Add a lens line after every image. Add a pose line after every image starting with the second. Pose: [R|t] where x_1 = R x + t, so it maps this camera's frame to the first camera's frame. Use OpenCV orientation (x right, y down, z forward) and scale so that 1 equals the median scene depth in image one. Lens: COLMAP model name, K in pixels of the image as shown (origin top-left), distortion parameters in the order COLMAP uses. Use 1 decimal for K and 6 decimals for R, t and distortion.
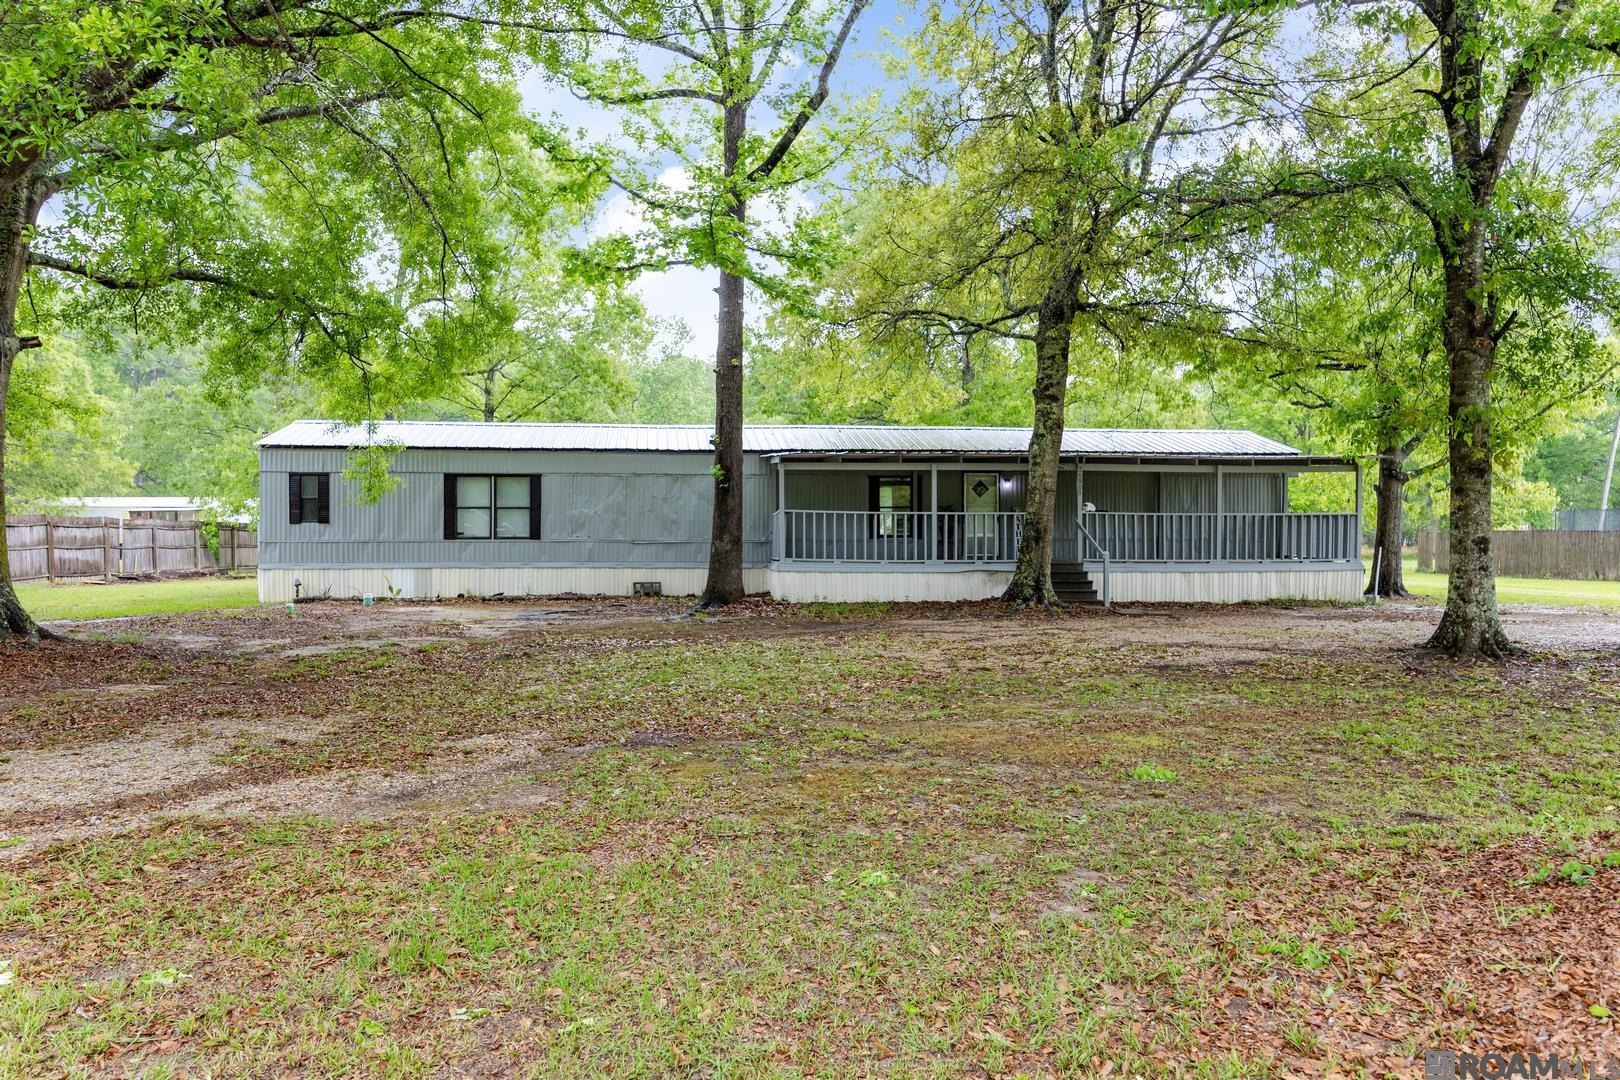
lens RADIAL K [[1132.4, 0, 810.0], [0, 1132.4, 540.0], [0, 0, 1]] dist [0.005596, -0.011478]
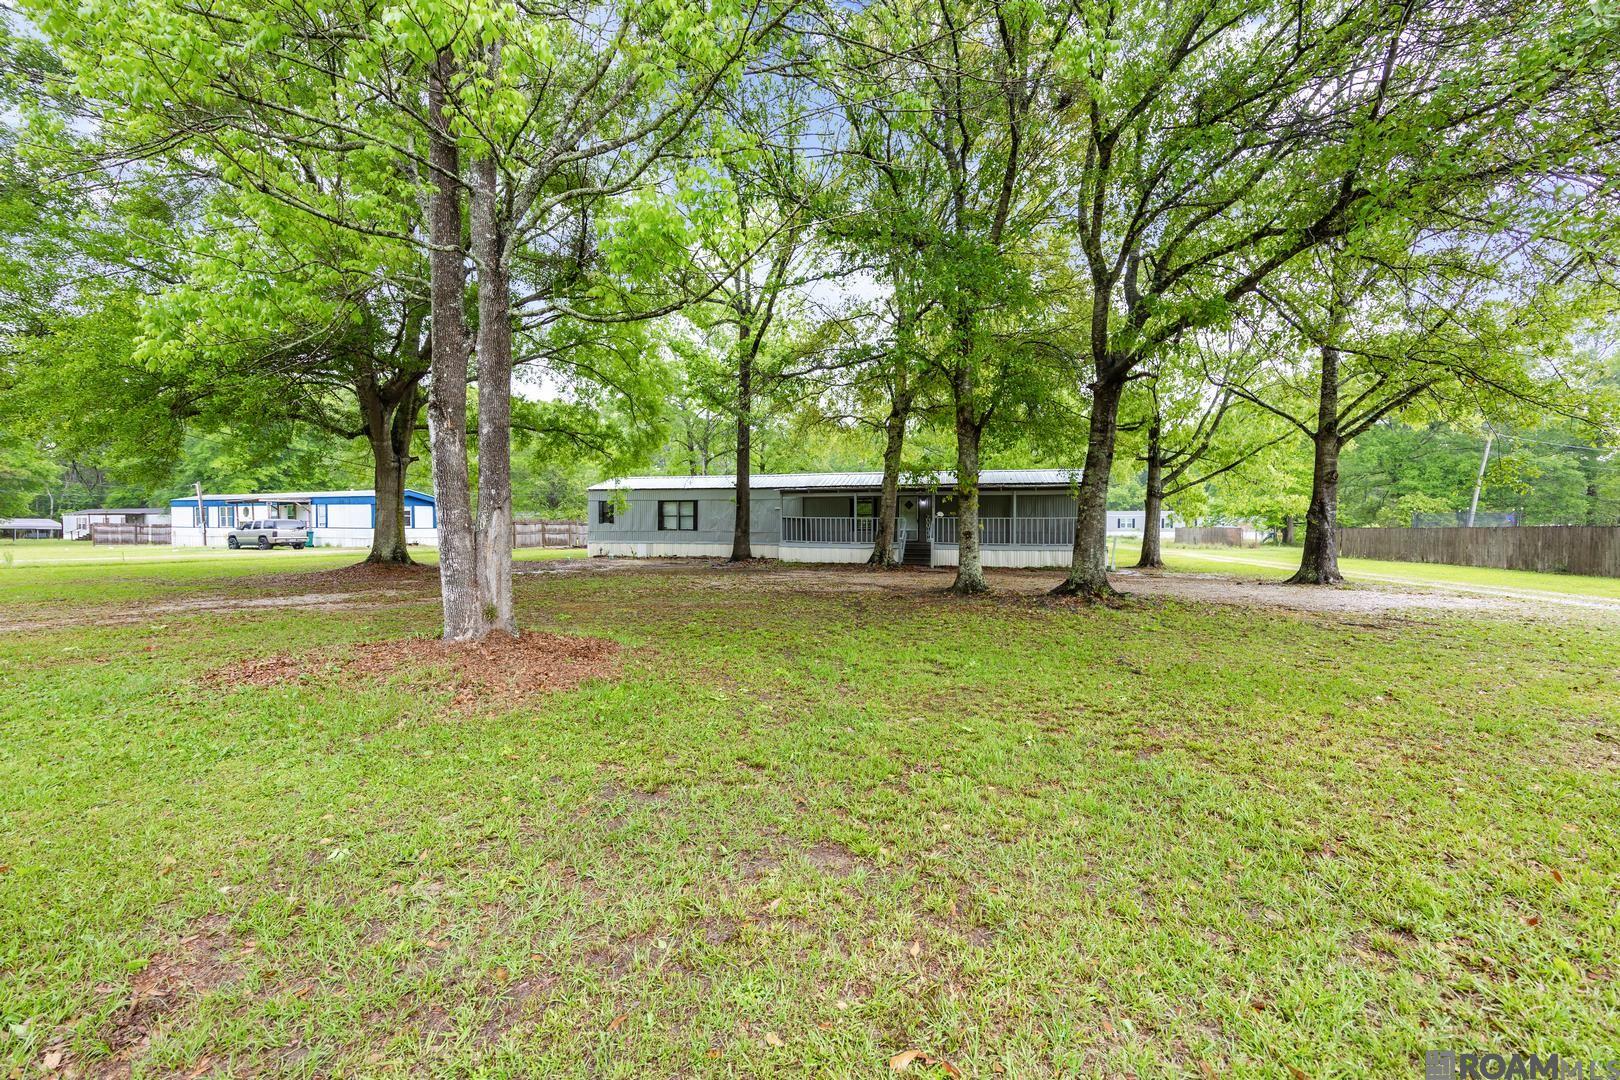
lens RADIAL K [[650.6, 0, 810.0], [0, 650.6, 540.0], [0, 0, 1]] dist [-0.000722, -0.000026]
pose [[0.932130, 0.009730, -0.361994, 0.401256], [-0.004980, 0.999889, 0.014052, -0.001190], [0.362090, -0.011295, 0.932075, -0.071946]]
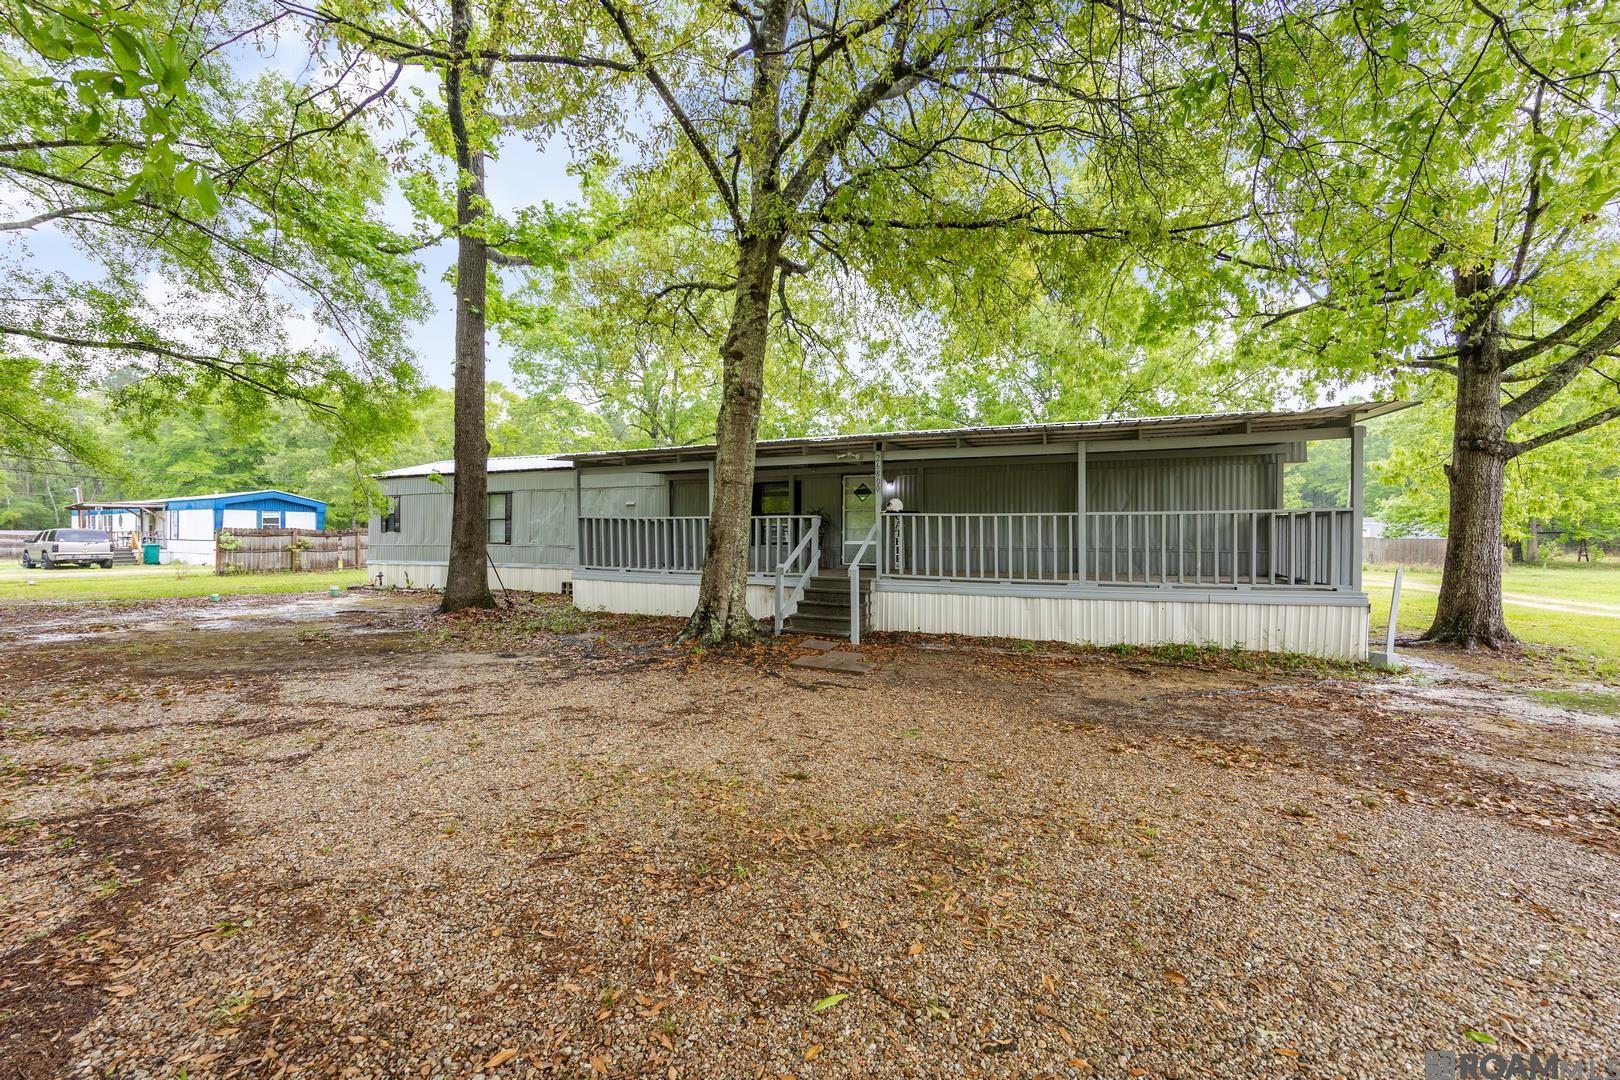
lens RADIAL K [[650.6, 0, 810.0], [0, 650.6, 540.0], [0, 0, 1]] dist [-0.000722, -0.000026]
pose [[0.873069, 0.002689, -0.487590, 0.380108], [-0.004108, 0.999990, -0.001841, -0.005428], [0.487580, 0.003610, 0.873071, 0.536173]]
